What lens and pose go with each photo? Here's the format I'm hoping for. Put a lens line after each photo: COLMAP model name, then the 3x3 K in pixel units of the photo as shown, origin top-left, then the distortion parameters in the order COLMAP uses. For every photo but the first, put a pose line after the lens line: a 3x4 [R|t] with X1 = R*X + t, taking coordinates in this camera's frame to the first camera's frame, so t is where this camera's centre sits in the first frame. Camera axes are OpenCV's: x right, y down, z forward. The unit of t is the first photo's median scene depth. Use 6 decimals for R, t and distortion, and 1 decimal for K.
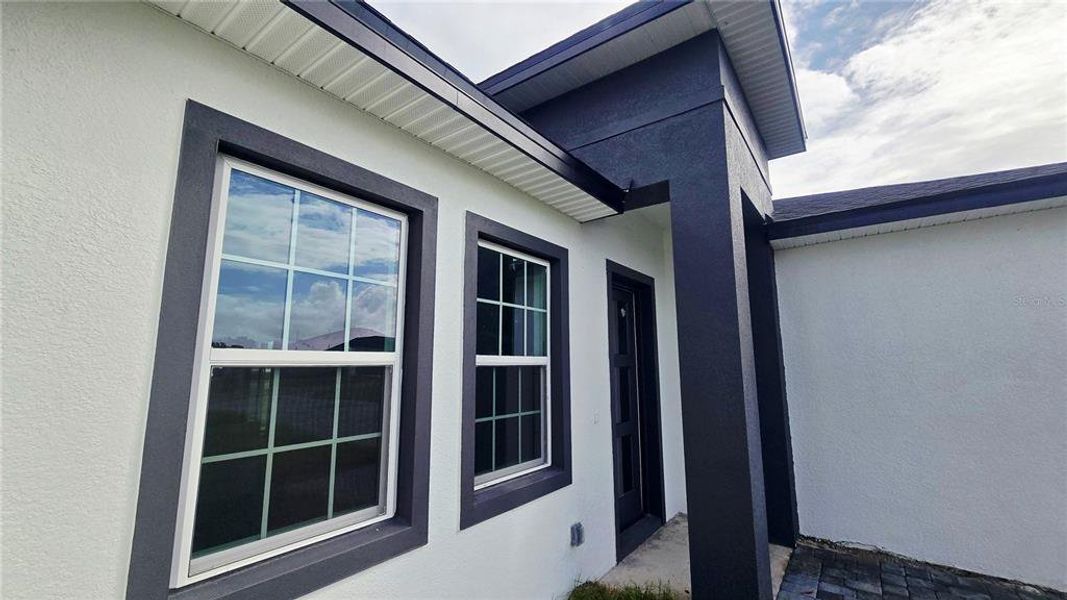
lens RADIAL K [[436.2, 0, 542.4], [0, 436.2, 297.5], [0, 0, 1]] dist [-0.001338, 0.000102]
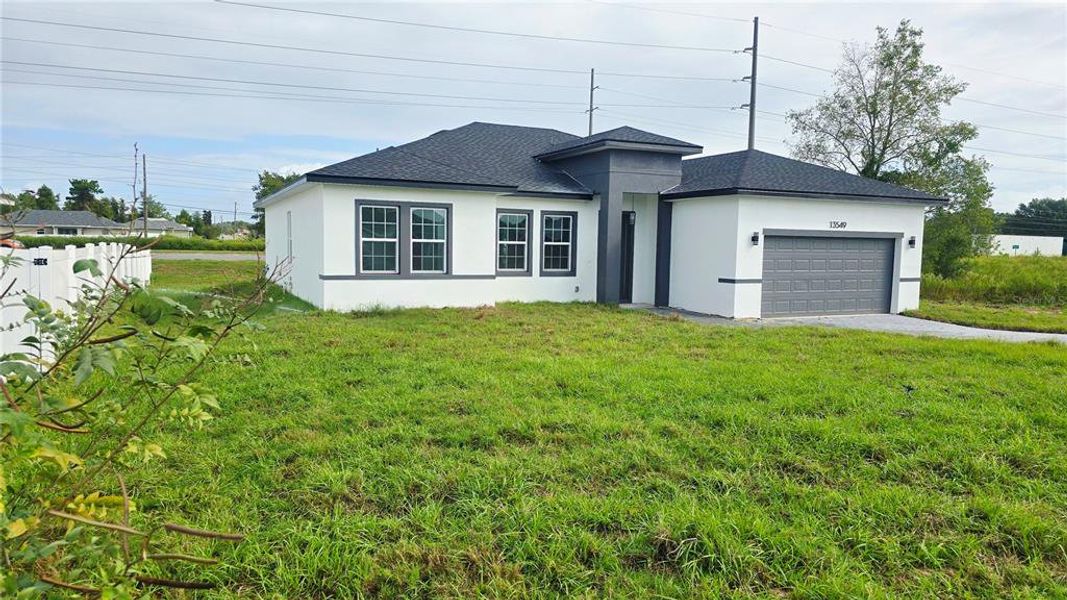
lens RADIAL K [[719.4, 0, 533.5], [0, 719.4, 300.0], [0, 0, 1]] dist [0.085440, -0.000546]
pose [[0.874895, 0.055226, -0.481154, 3.323781], [0.054934, 0.975750, 0.211883, -0.856413], [0.481187, -0.211807, 0.850645, -5.442825]]
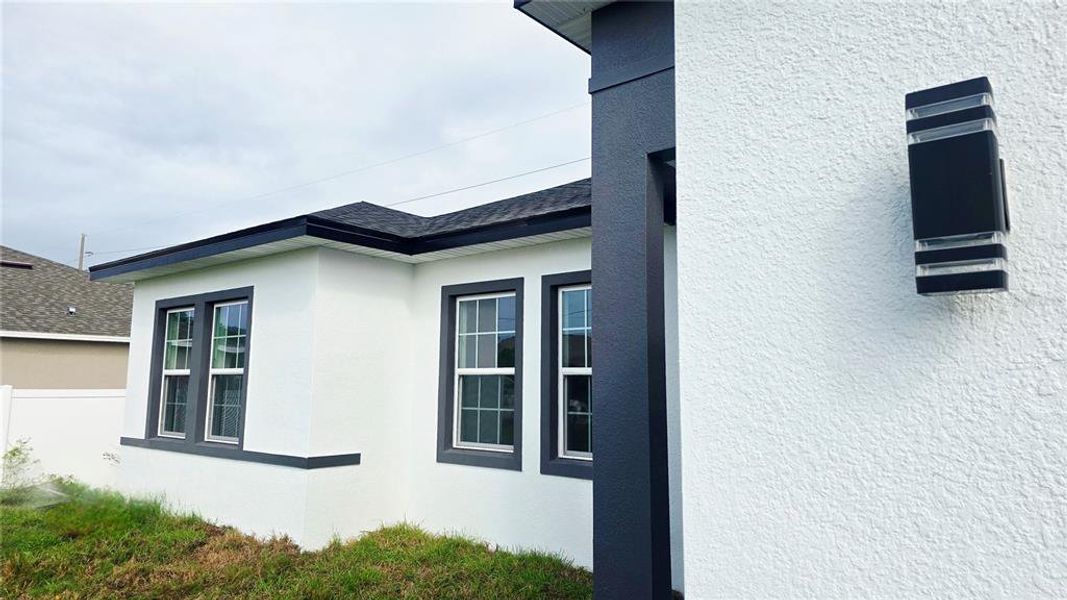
lens RADIAL K [[719.4, 0, 533.5], [0, 719.4, 300.0], [0, 0, 1]] dist [0.085440, -0.000546]
pose [[-0.089819, -0.103825, -0.990532, 2.296924], [0.148533, 0.982033, -0.116403, 0.175370], [0.984820, -0.157581, -0.072783, 1.124194]]
